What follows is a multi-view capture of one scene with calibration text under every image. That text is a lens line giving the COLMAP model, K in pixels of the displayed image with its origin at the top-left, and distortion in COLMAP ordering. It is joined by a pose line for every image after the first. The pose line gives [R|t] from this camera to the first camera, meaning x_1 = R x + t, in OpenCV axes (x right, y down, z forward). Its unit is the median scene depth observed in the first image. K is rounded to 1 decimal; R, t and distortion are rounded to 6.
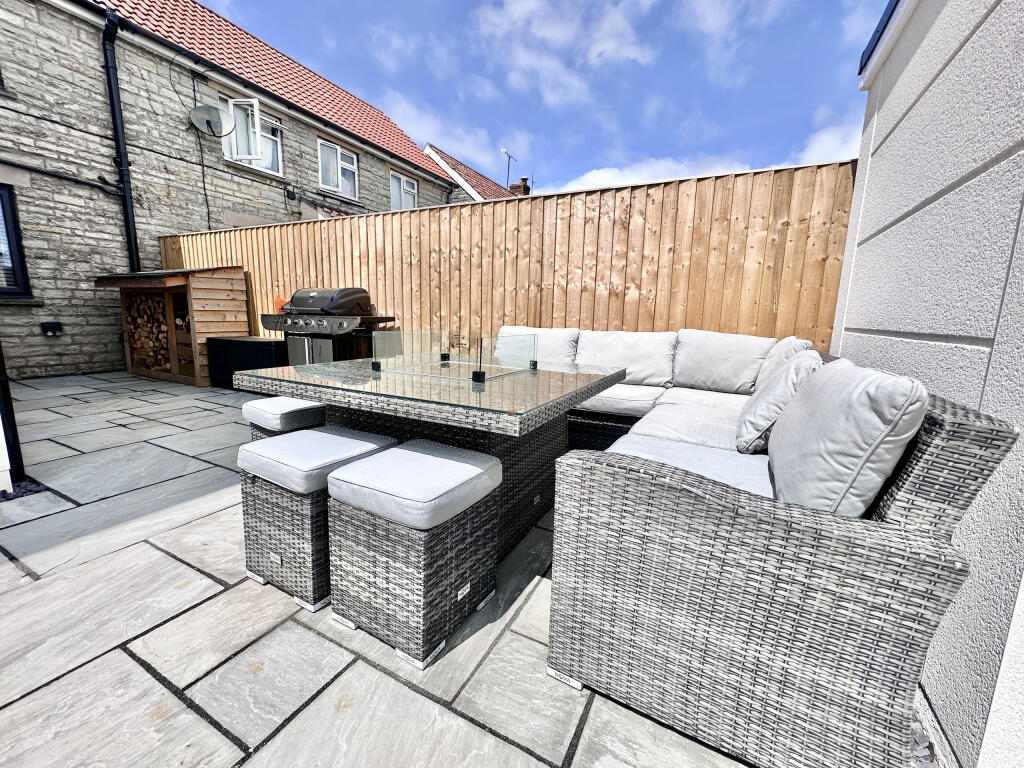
lens RADIAL K [[409.4, 0, 512.0], [0, 409.4, 384.0], [0, 0, 1]] dist [-0.008681, 0.000818]
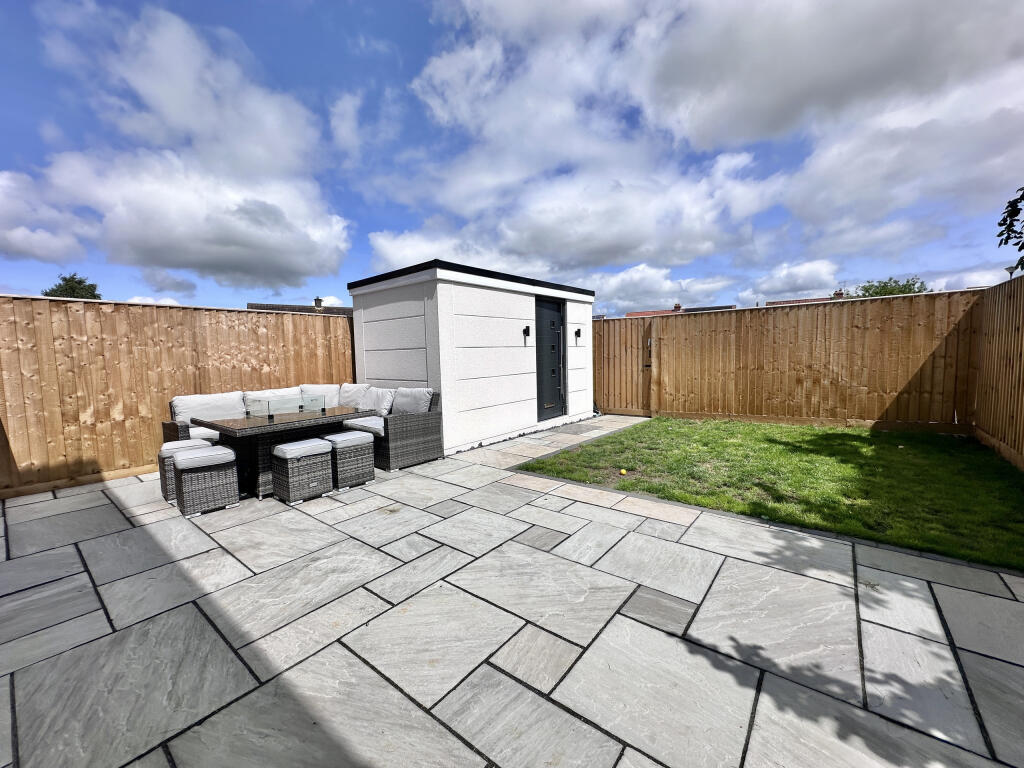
lens RADIAL K [[409.4, 0, 512.0], [0, 409.4, 384.0], [0, 0, 1]] dist [-0.008681, 0.000818]
pose [[0.199589, -0.104789, 0.974261, -0.712306], [0.191907, 0.979191, 0.066005, -0.037418], [-0.960904, 0.173794, 0.215545, -0.239131]]
